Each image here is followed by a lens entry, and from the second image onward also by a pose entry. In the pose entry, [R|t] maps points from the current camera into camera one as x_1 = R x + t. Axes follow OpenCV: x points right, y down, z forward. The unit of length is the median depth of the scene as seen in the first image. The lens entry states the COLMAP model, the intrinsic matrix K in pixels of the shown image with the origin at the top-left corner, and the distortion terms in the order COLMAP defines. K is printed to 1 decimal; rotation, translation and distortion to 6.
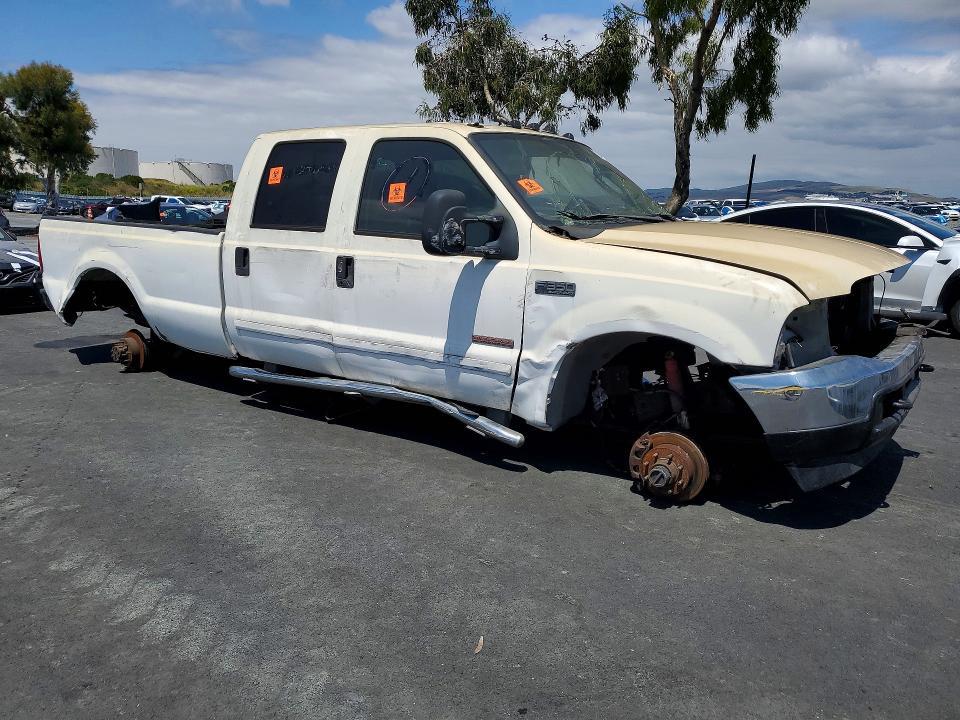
lens RADIAL K [[719.8, 0, 480.0], [0, 719.8, 360.0], [0, 0, 1]] dist [0.057736, -0.001222]
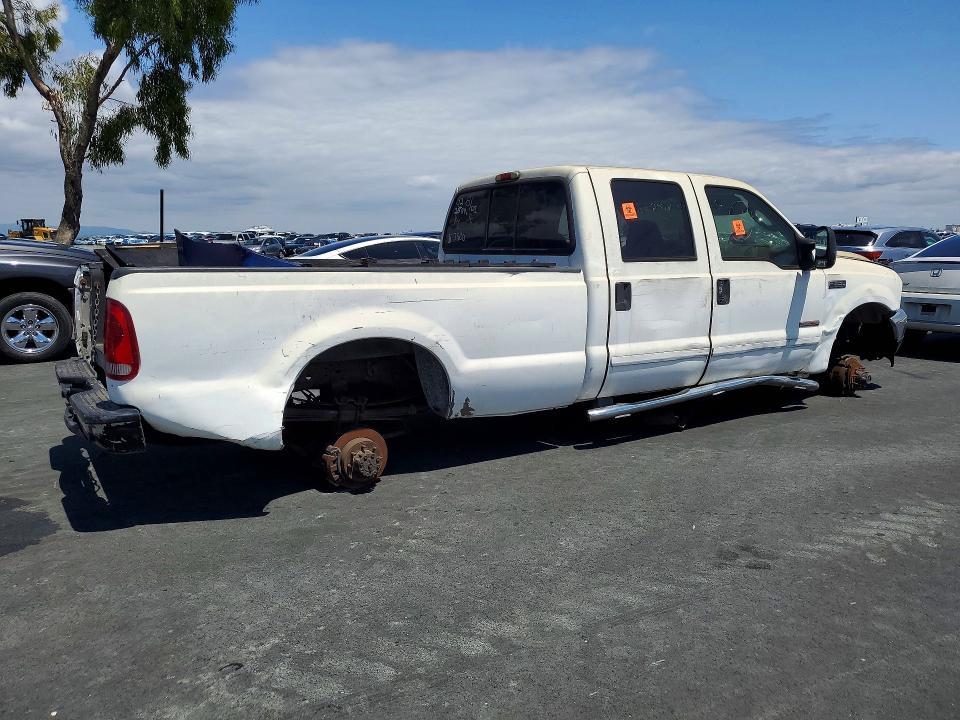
lens RADIAL K [[745.4, 0, 480.0], [0, 745.4, 360.0], [0, 0, 1]] dist [0.004337, -0.001935]
pose [[0.416353, -0.157118, 0.895524, -1.465822], [0.202640, 0.976216, 0.077063, -0.185605], [-0.886333, 0.149384, 0.438289, 0.814993]]
